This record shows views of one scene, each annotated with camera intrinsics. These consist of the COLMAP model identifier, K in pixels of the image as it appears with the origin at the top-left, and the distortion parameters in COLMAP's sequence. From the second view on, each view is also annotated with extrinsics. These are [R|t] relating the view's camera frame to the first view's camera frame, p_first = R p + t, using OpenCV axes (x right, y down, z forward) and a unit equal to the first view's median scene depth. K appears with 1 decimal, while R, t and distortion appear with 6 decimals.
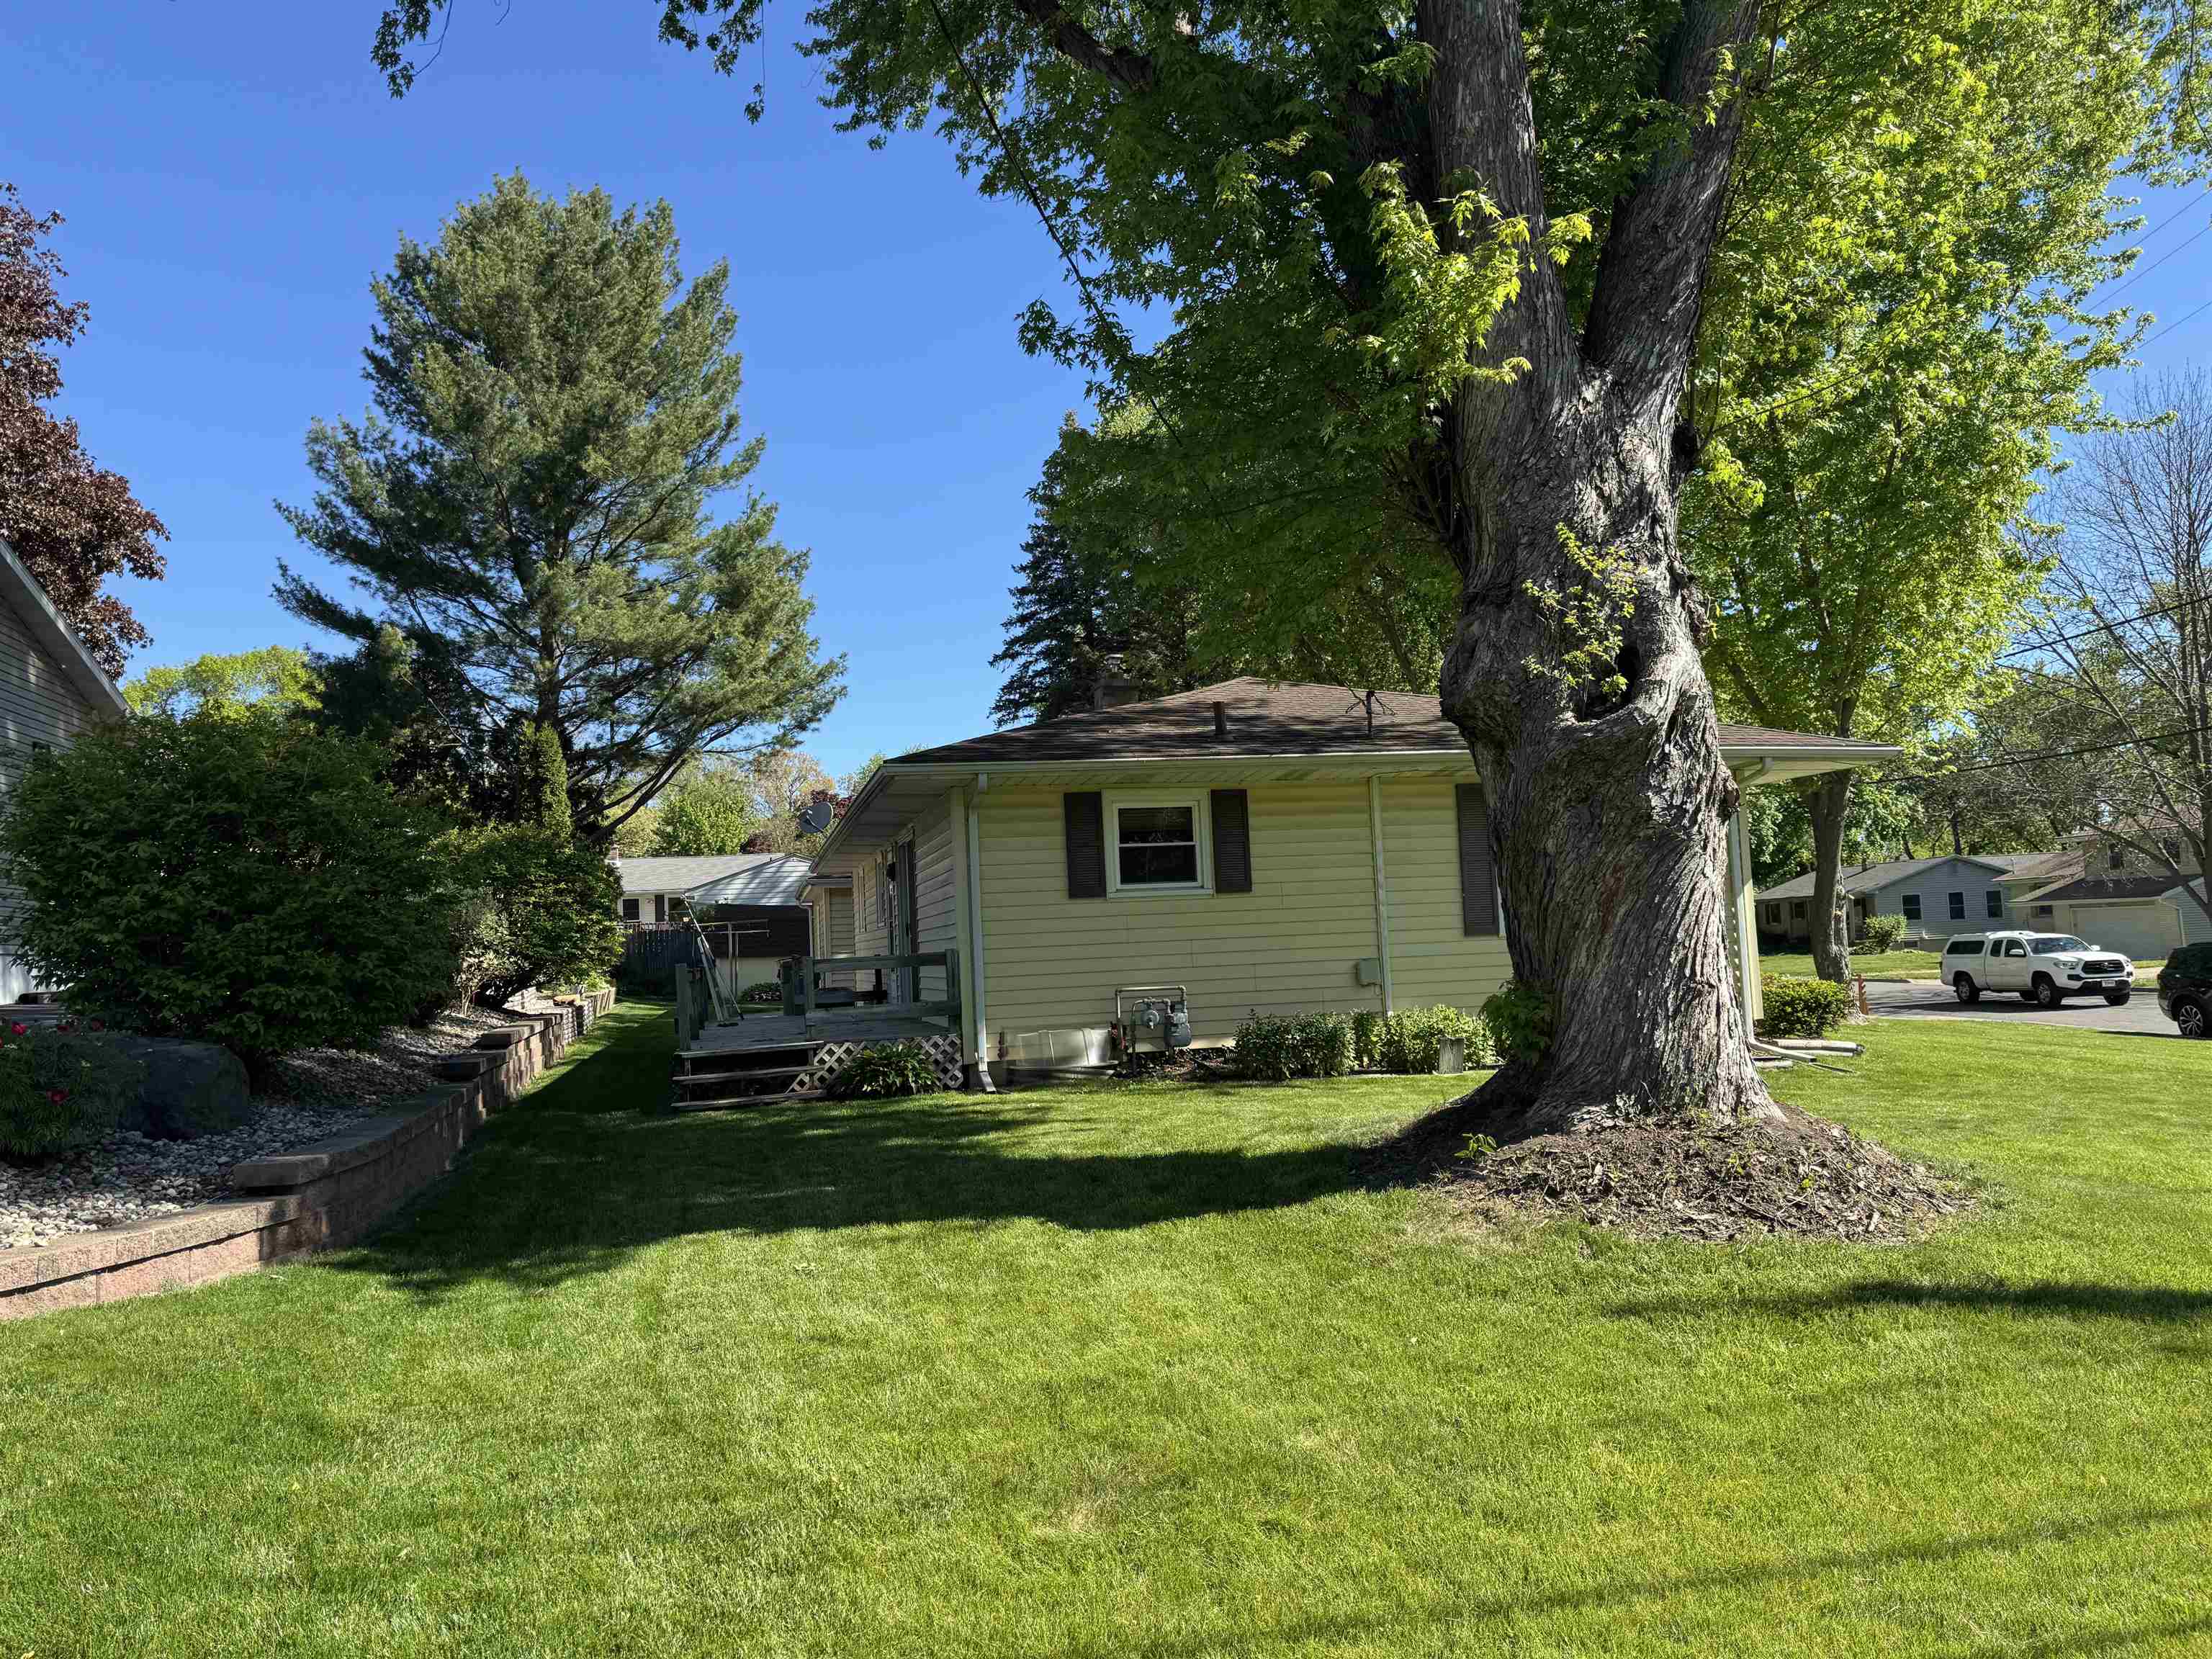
lens RADIAL K [[1546.4, 0, 1106.0], [0, 1546.4, 829.5], [0, 0, 1]] dist [0.114203, -0.169858]
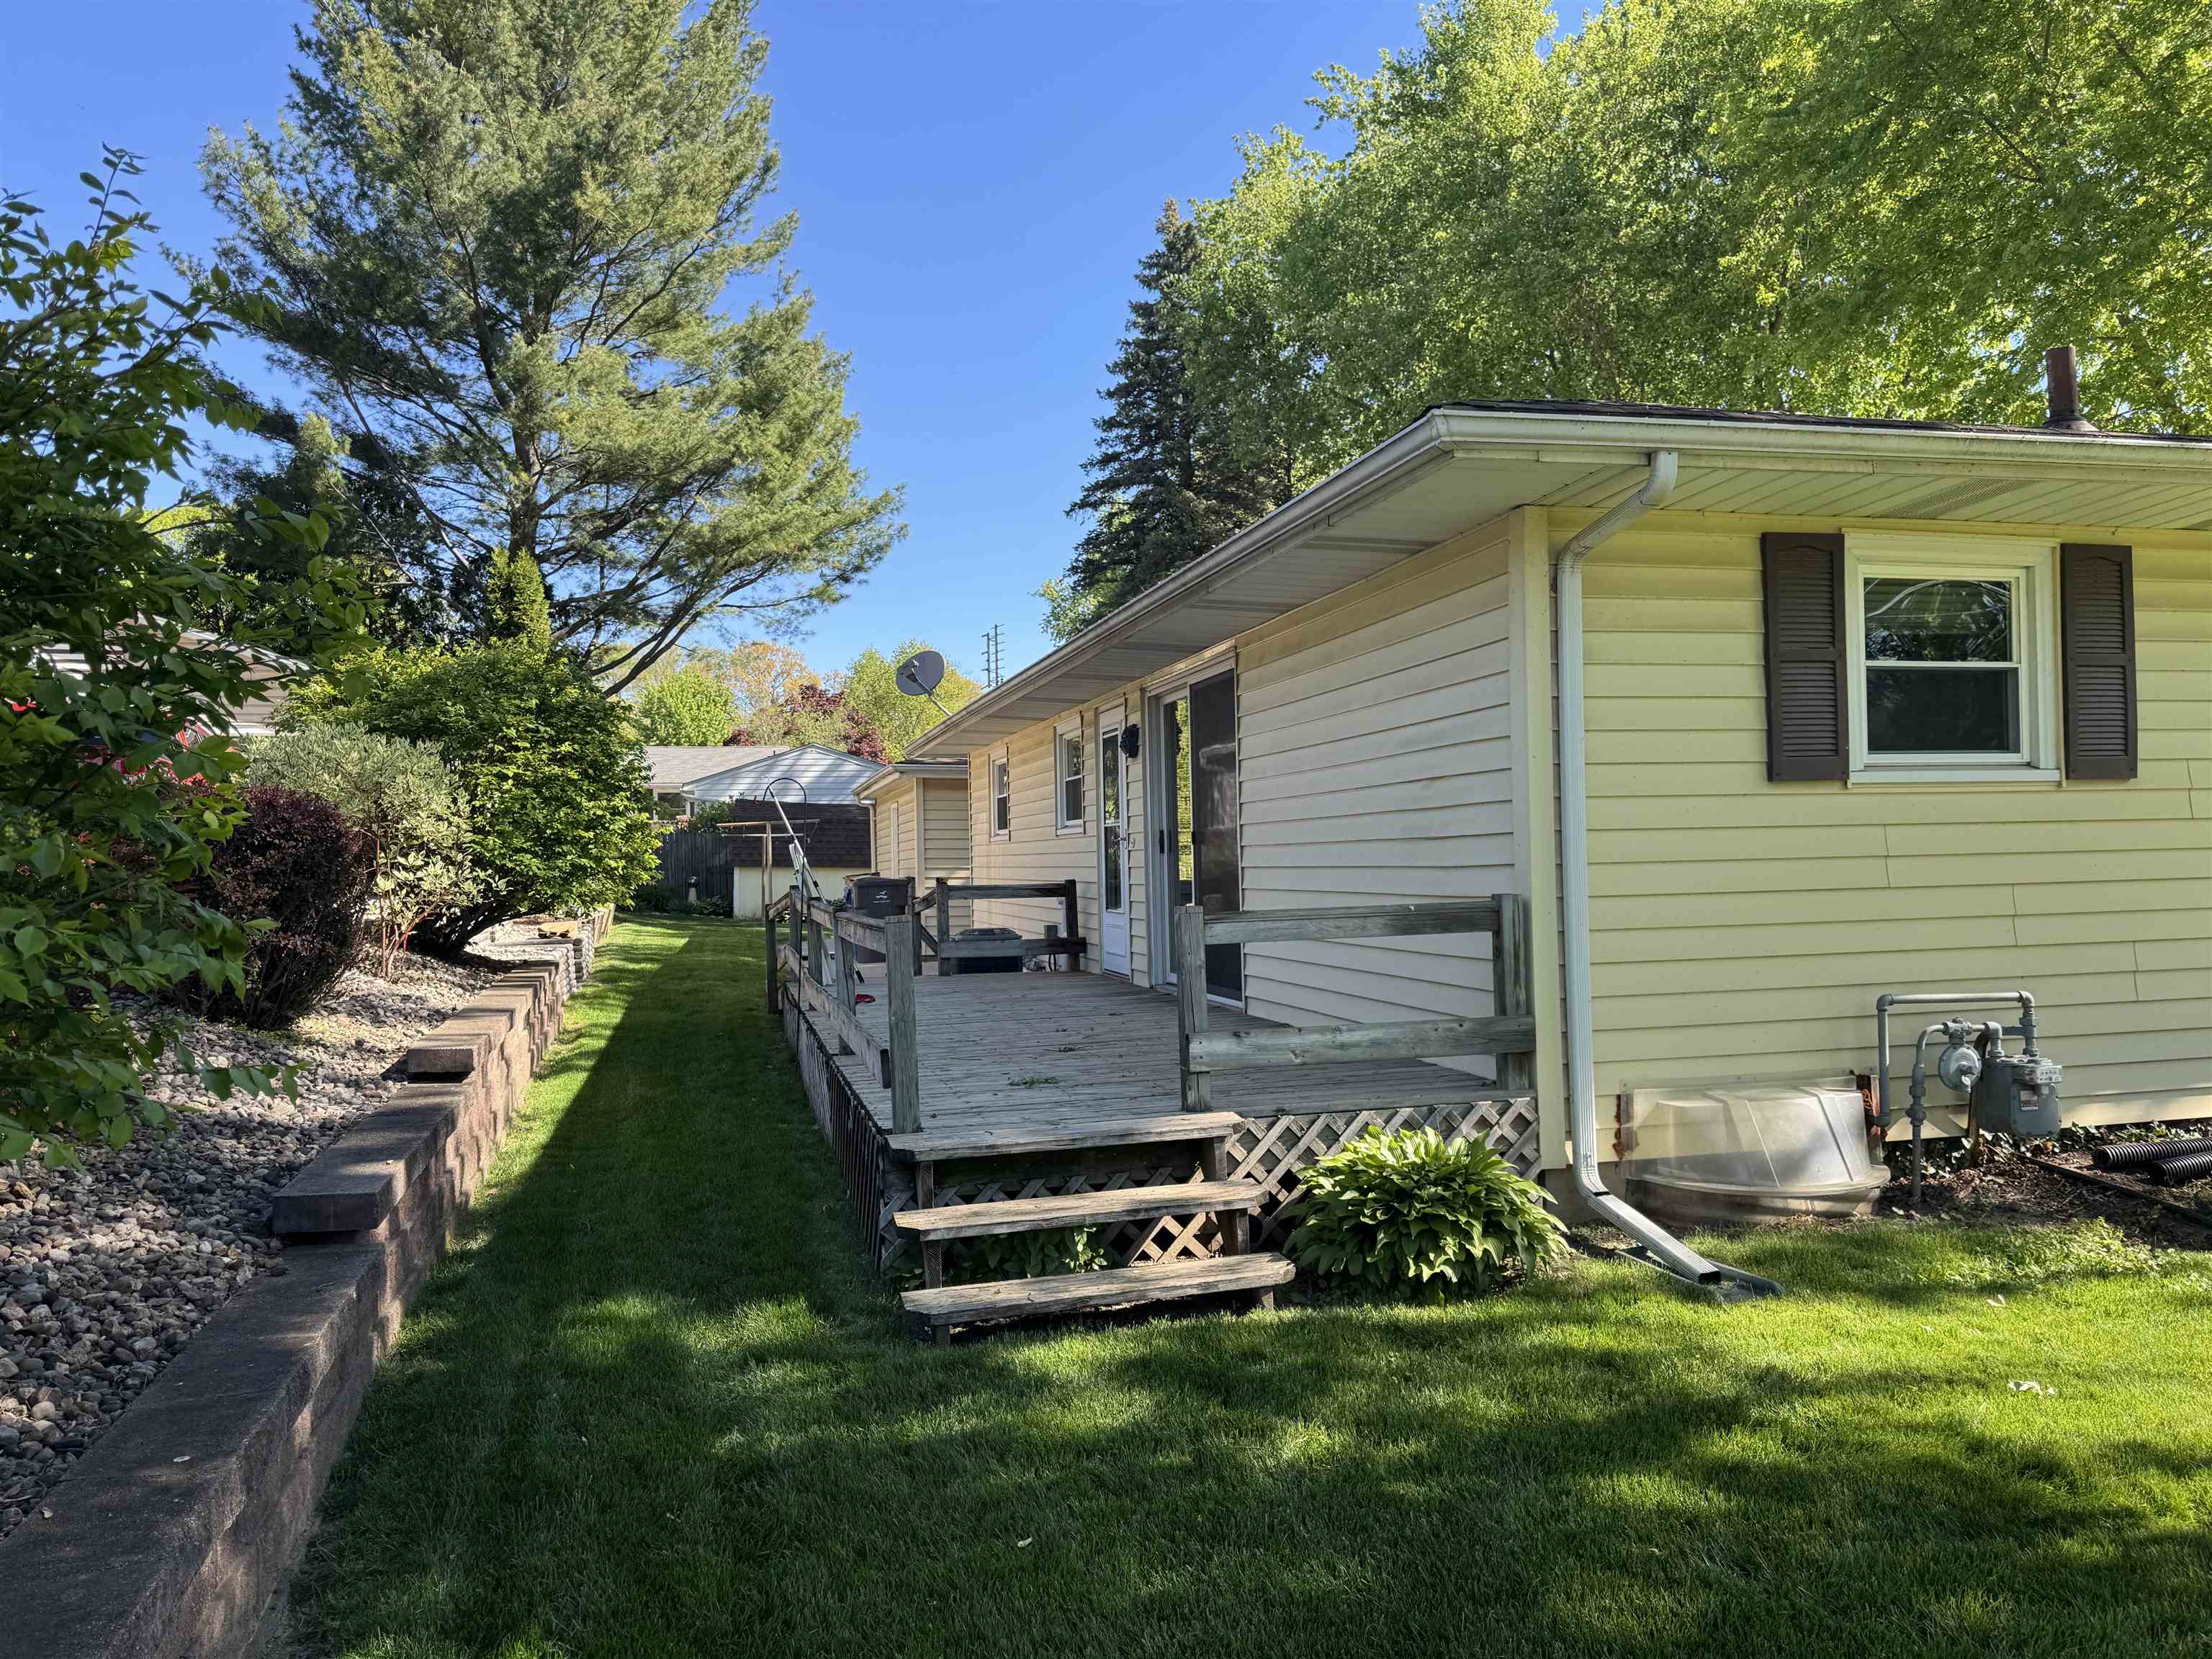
lens RADIAL K [[1586.3, 0, 1106.0], [0, 1586.3, 829.5], [0, 0, 1]] dist [0.049230, -0.034773]
pose [[0.999581, 0.025702, 0.013289, -0.078393], [-0.026411, 0.998071, 0.056190, 0.013868], [-0.011819, -0.056517, 0.998332, 0.207004]]
